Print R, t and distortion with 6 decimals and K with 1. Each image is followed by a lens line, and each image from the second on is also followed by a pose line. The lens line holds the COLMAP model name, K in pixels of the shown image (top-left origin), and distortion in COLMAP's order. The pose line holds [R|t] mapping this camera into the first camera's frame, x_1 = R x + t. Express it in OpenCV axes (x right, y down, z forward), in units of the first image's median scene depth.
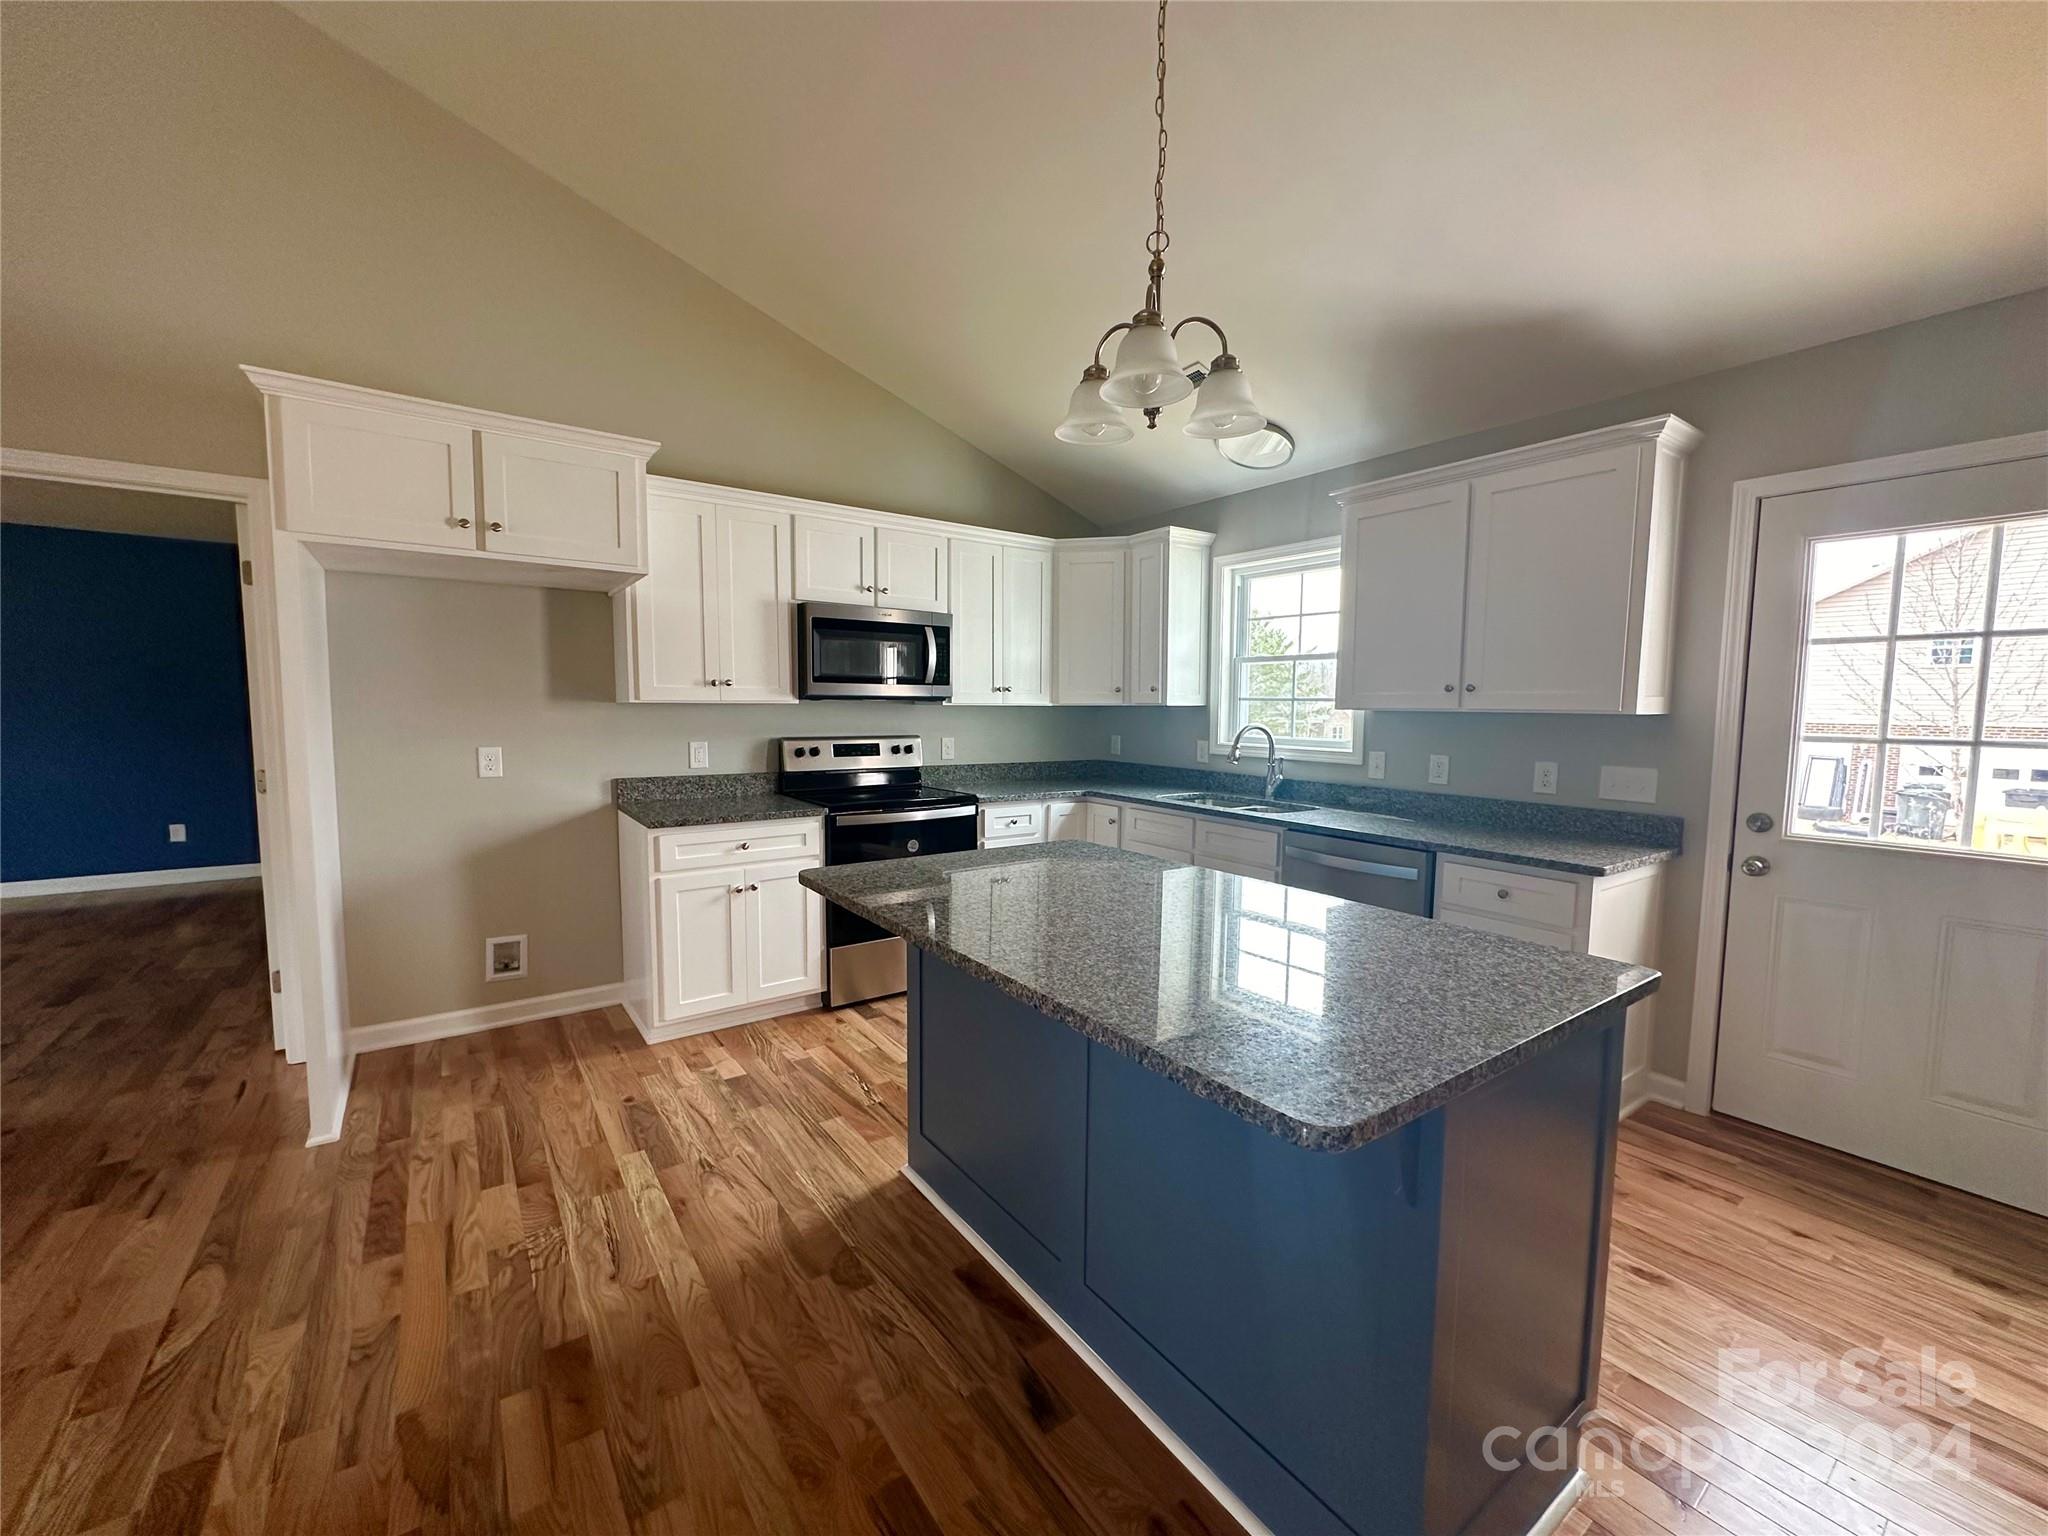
lens RADIAL K [[813.8, 0, 1024.8], [0, 813.8, 769.7], [0, 0, 1]] dist [-0.001308, 0.000214]
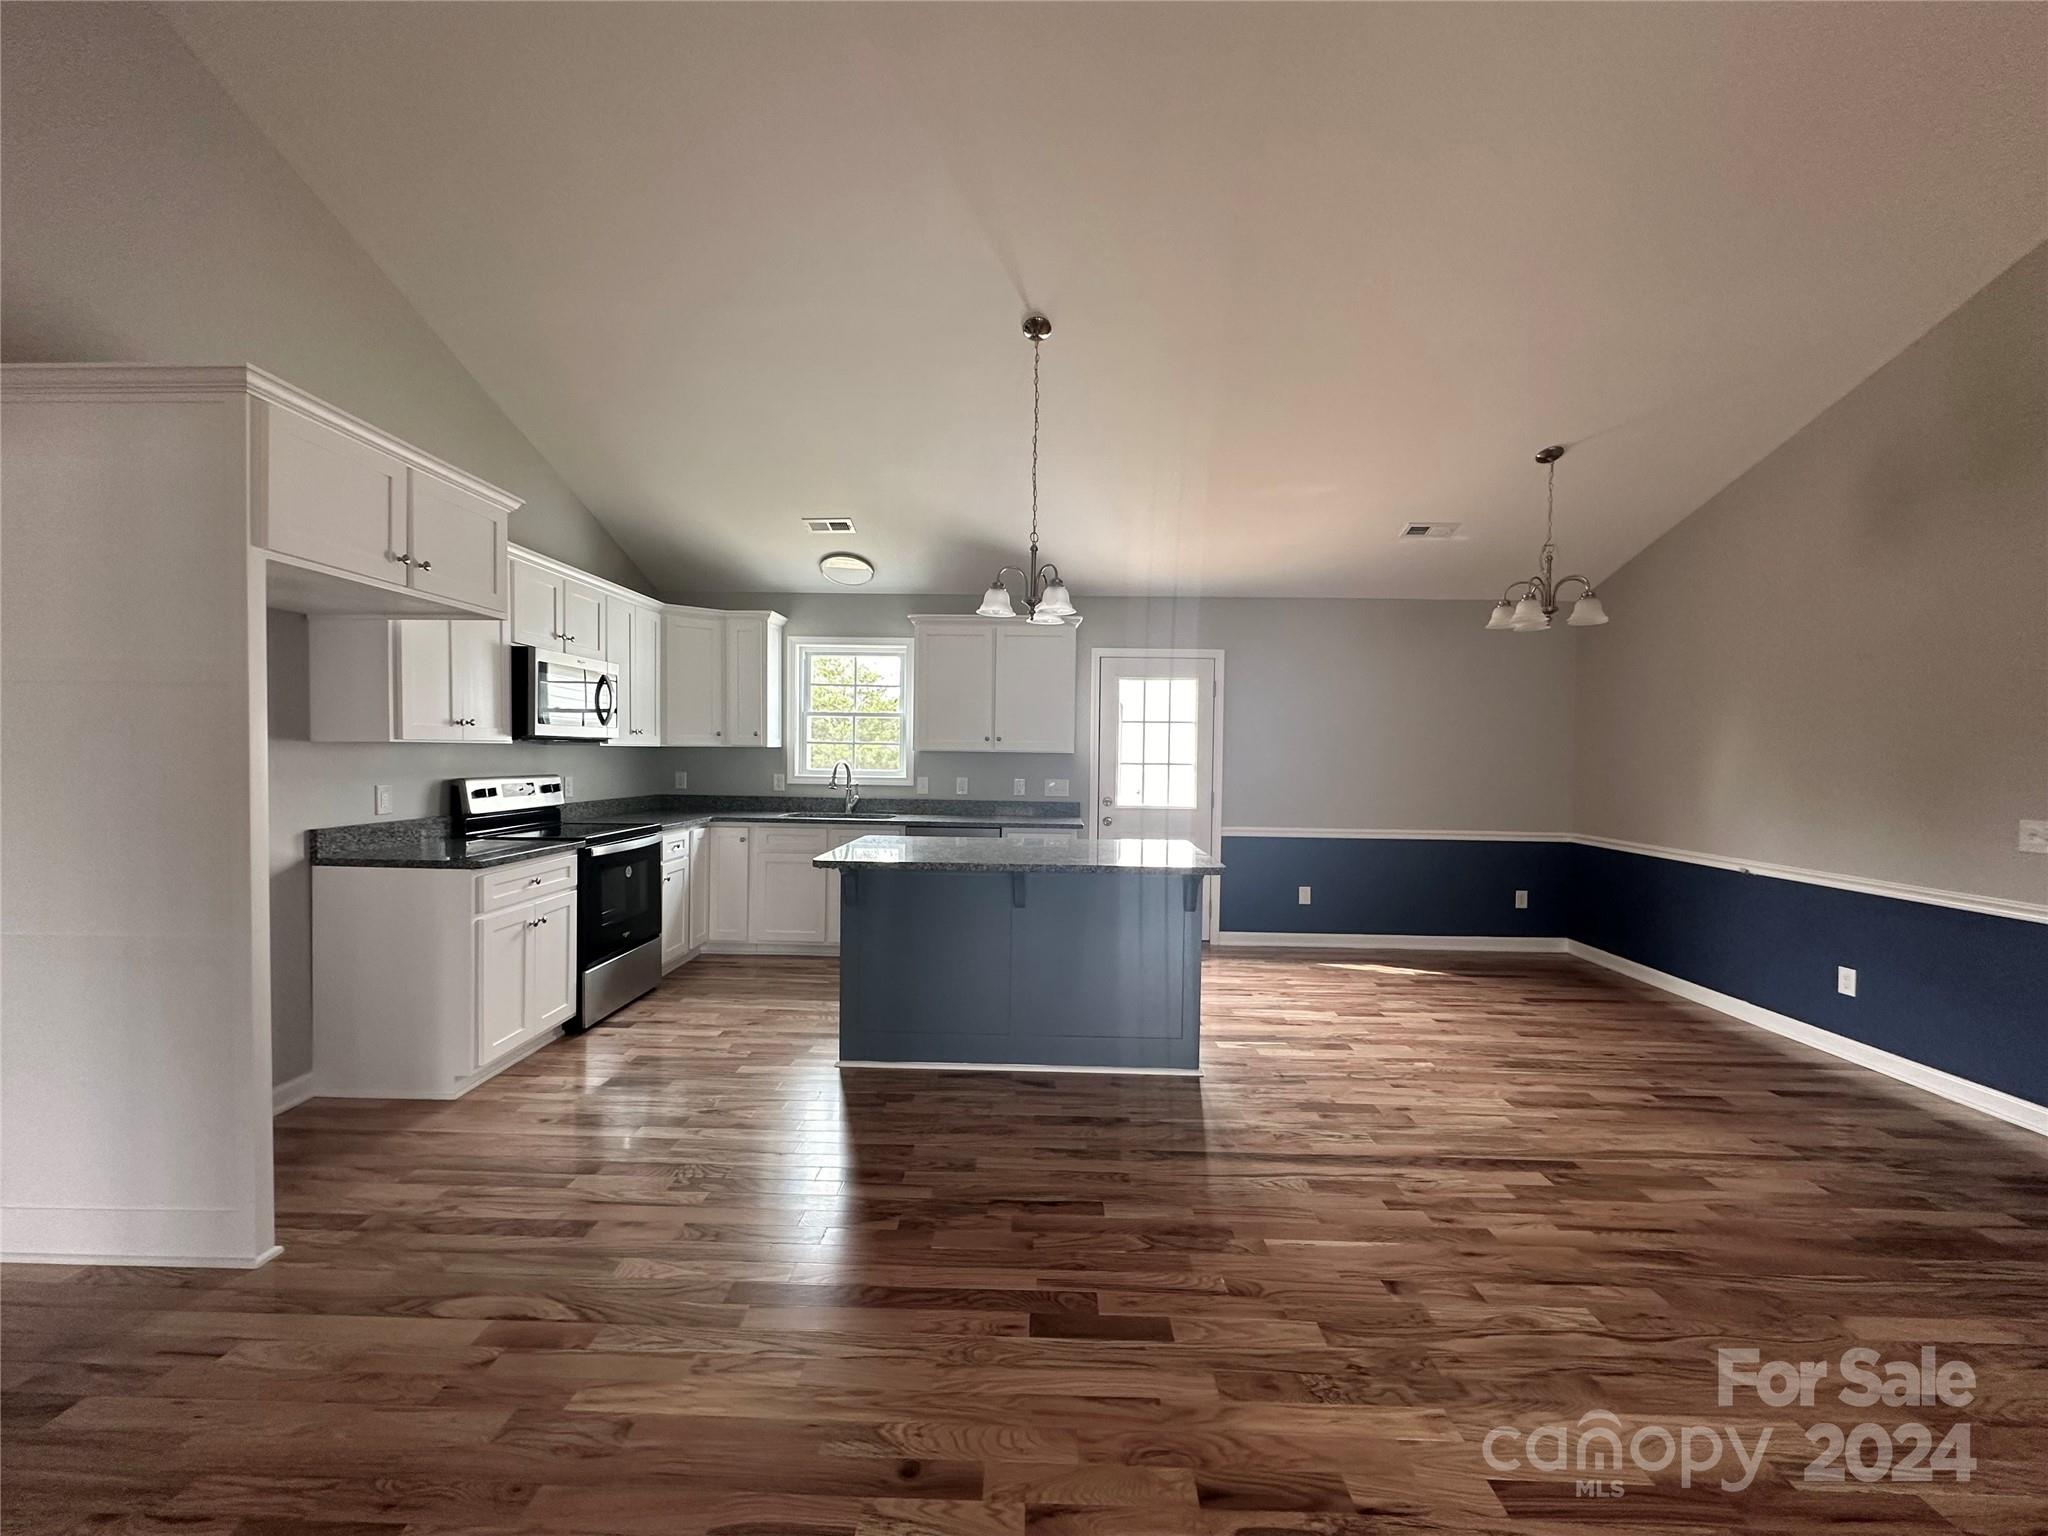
lens RADIAL K [[813.8, 0, 1025.3], [0, 813.8, 767.7], [0, 0, 1]] dist [-0.001308, 0.000214]
pose [[0.600679, -0.015701, 0.799336, -0.793337], [0.056204, 0.998163, -0.022629, 0.007876], [-0.797512, 0.058519, 0.600458, -0.128262]]
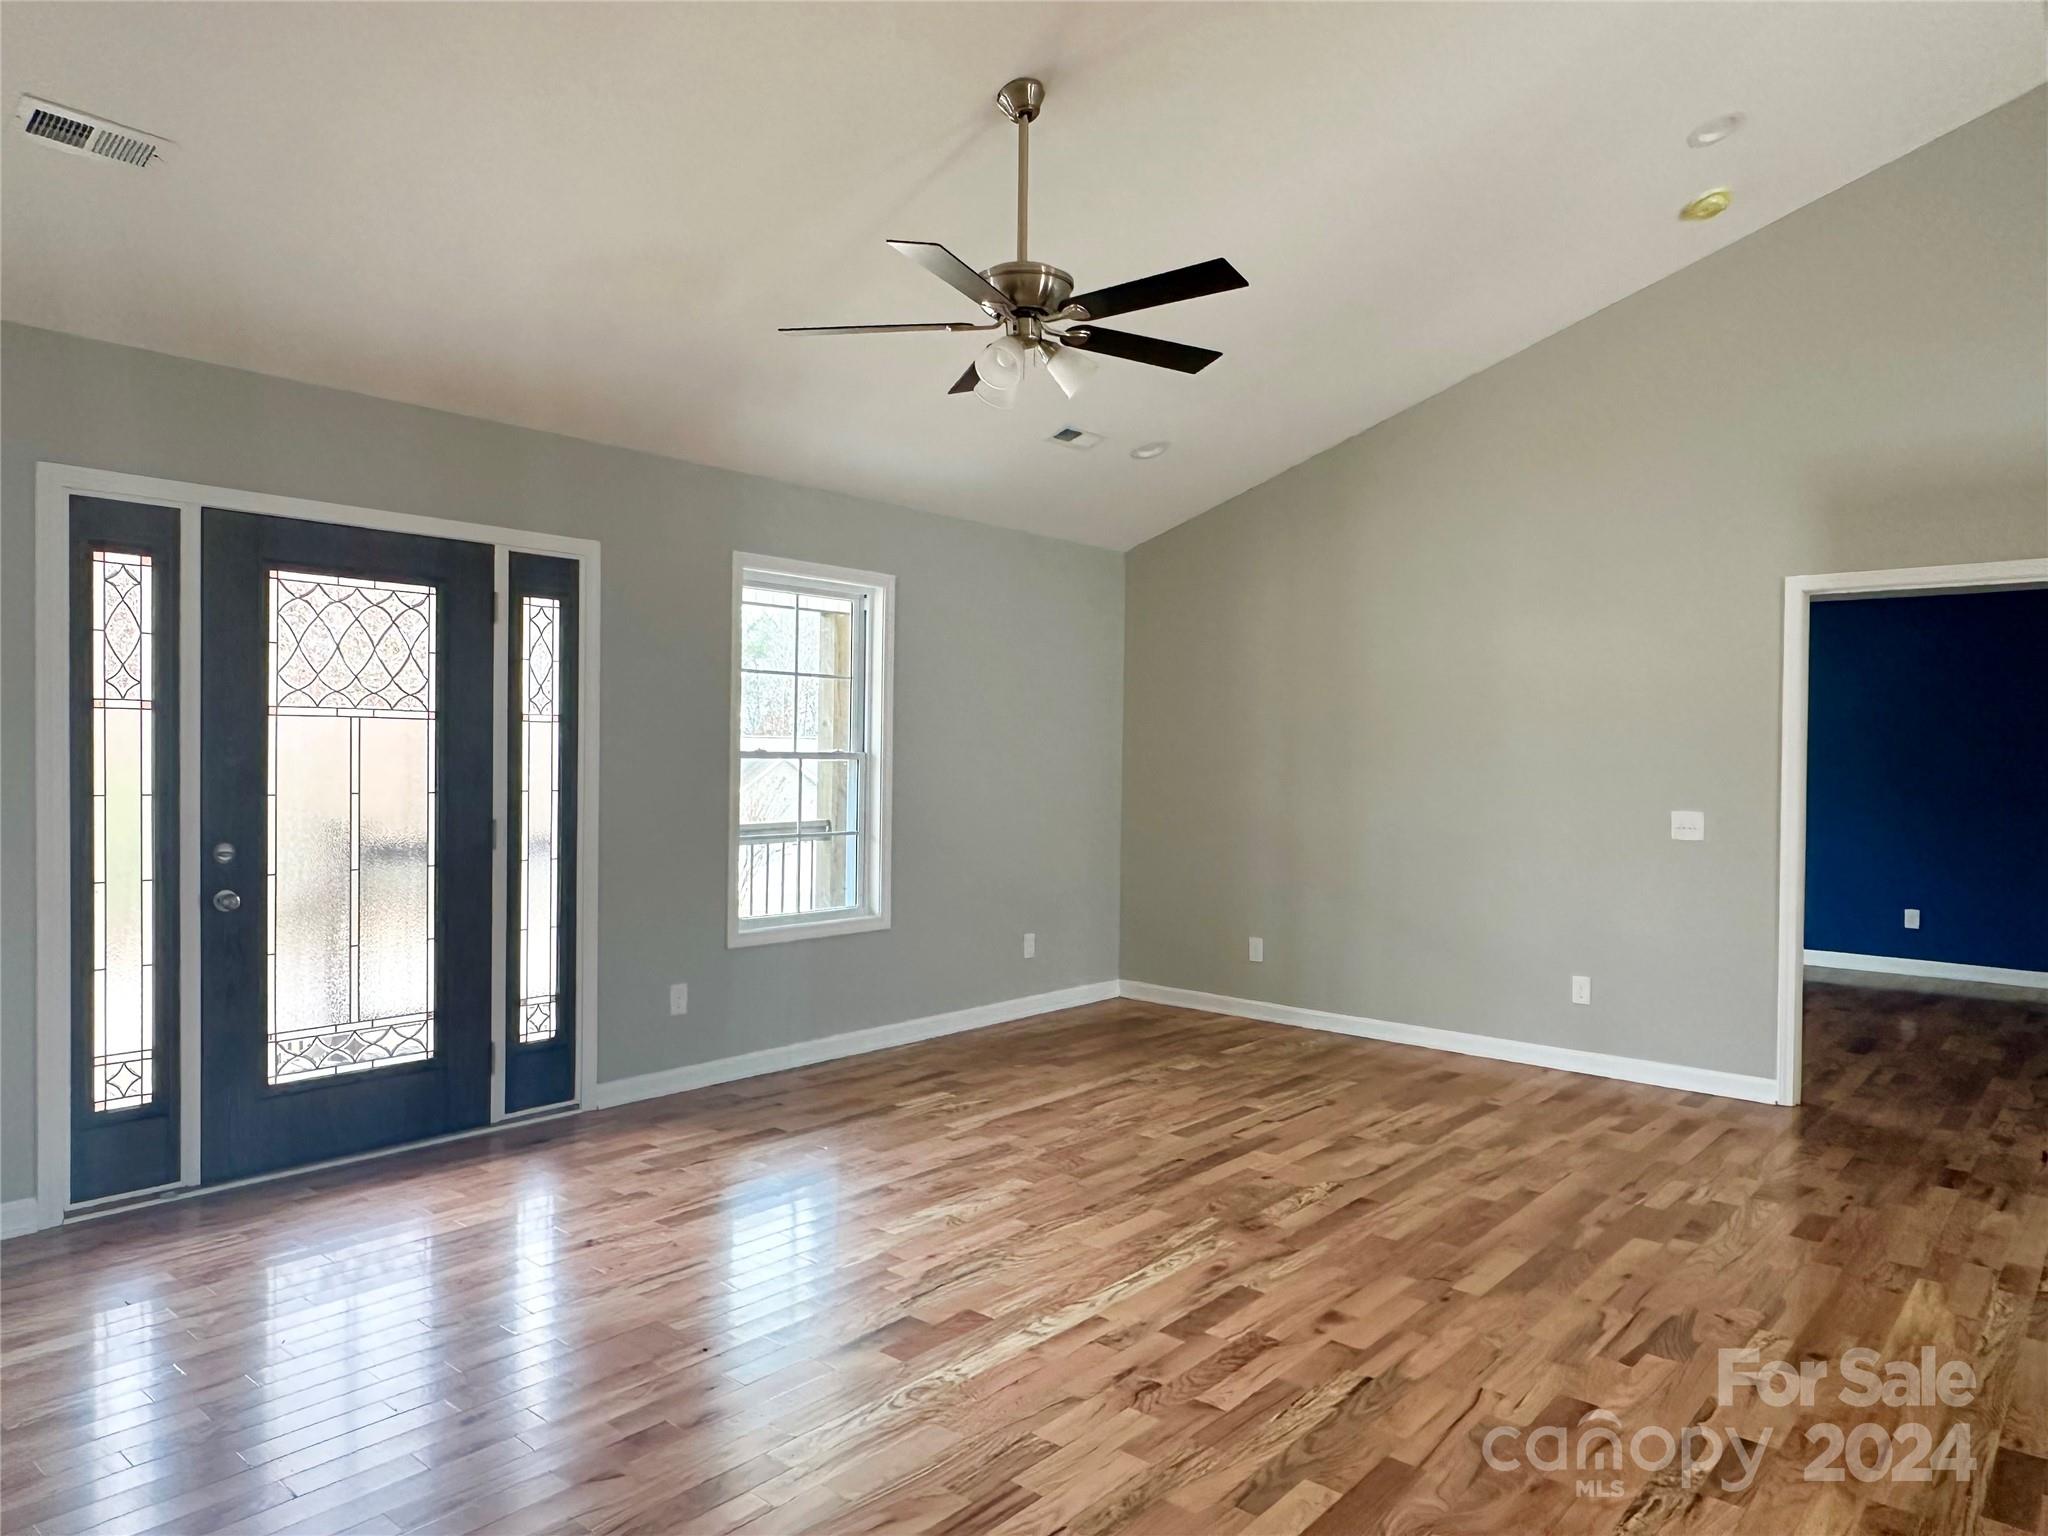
lens RADIAL K [[1344.1, 0, 1022.0], [0, 1344.1, 784.9], [0, 0, 1]] dist [0.000307, 0.002056]
pose [[0.237628, 0.015131, -0.971238, 0.303222], [-0.088664, 0.996042, -0.006175, 0.046930], [0.967301, 0.087581, 0.238029, -0.573785]]
